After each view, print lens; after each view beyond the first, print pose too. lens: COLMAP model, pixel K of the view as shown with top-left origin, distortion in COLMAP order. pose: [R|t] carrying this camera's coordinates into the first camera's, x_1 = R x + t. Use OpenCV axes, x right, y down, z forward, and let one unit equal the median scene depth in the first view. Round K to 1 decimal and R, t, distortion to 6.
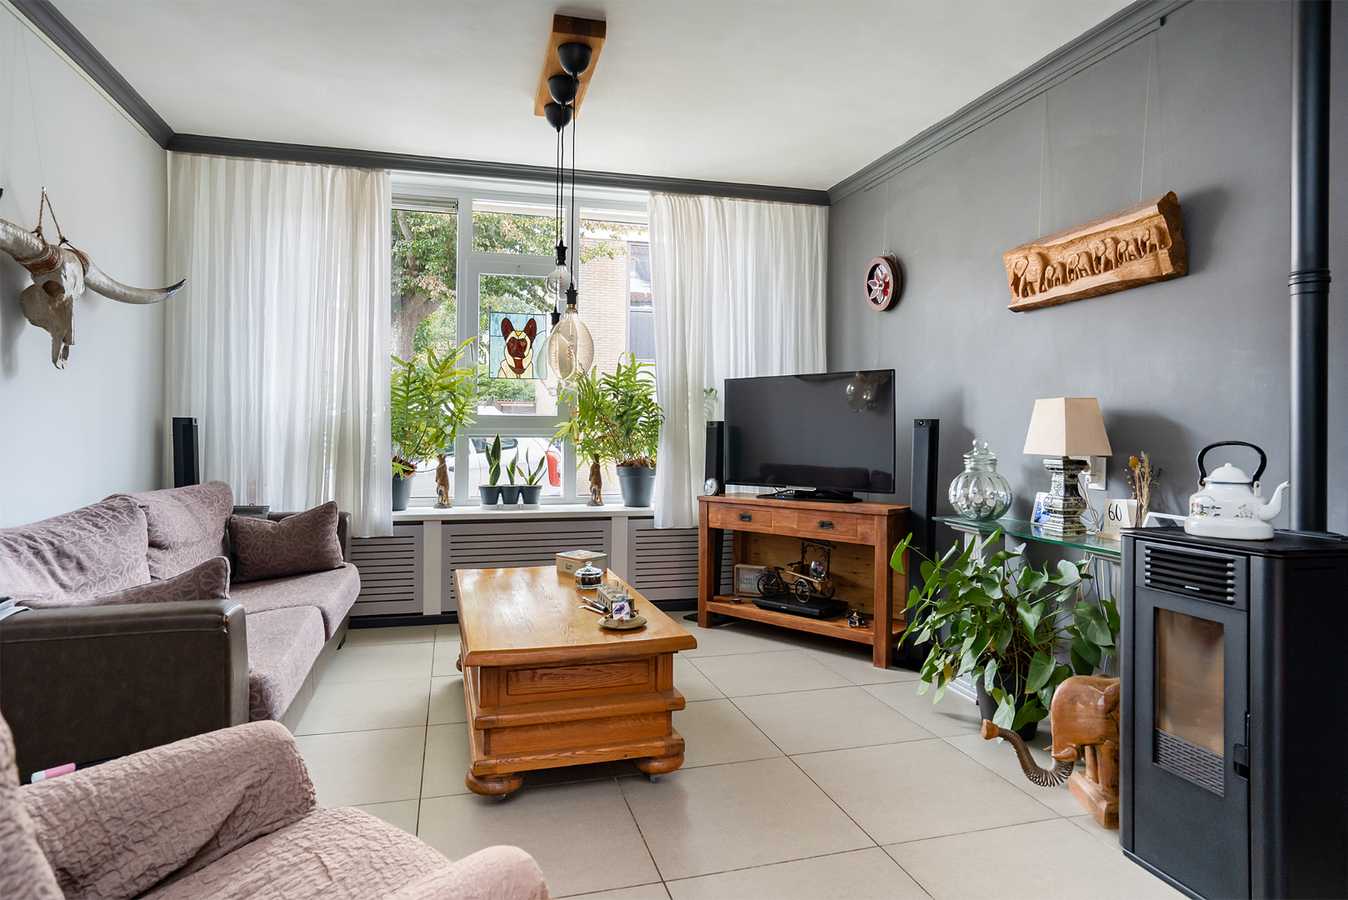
lens RADIAL K [[796.3, 0, 672.3], [0, 796.3, 417.2], [0, 0, 1]] dist [-0.042432, 0.048943]
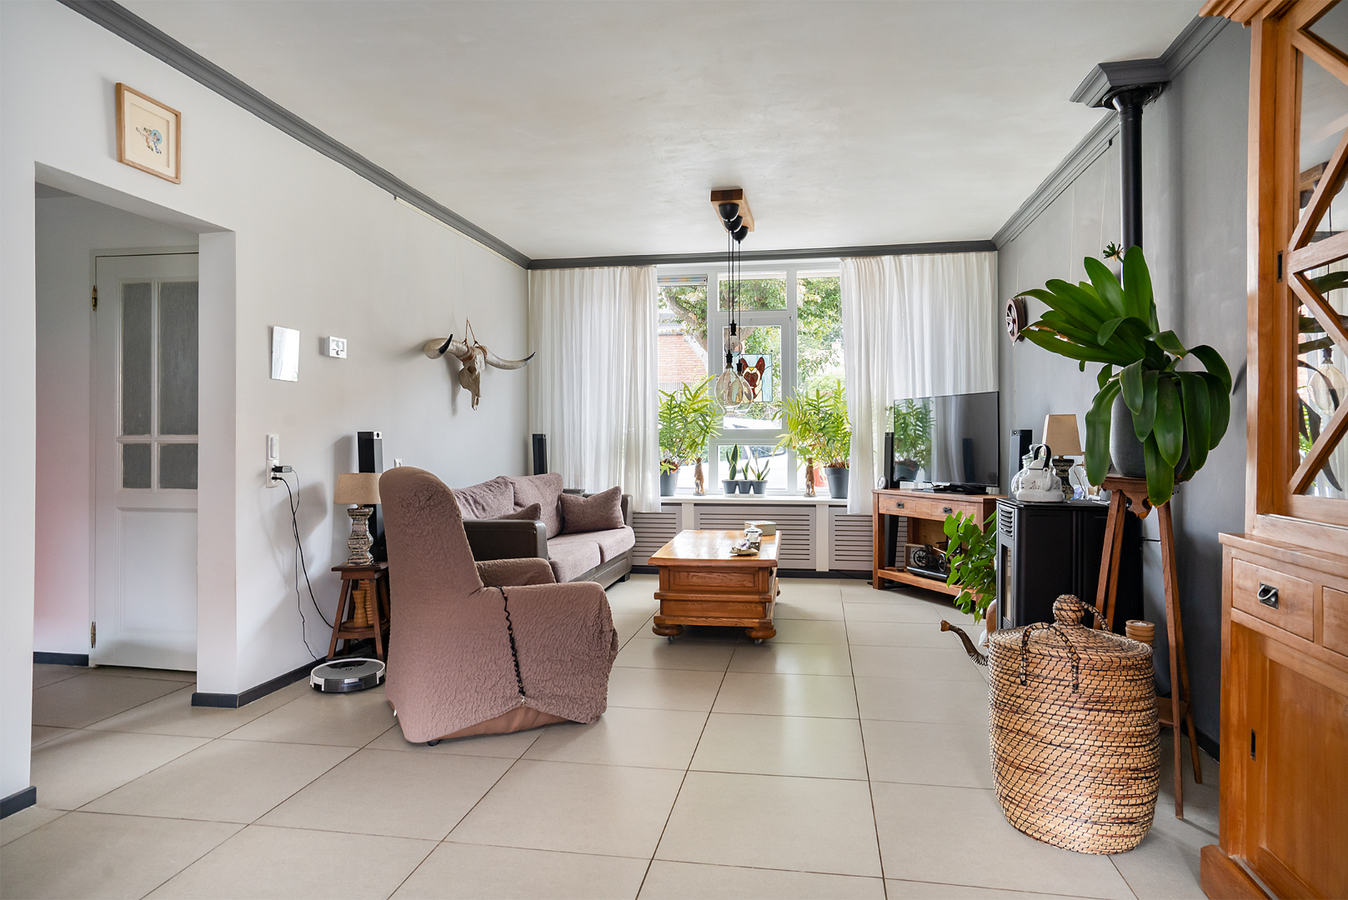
lens RADIAL K [[844.3, 0, 673.3], [0, 844.3, 427.1], [0, 0, 1]] dist [-0.000754, -0.000075]
pose [[0.905388, -0.013463, -0.424372, 0.331992], [0.014077, 0.999899, -0.001689, -0.005972], [0.424352, -0.004445, 0.905486, -0.408262]]
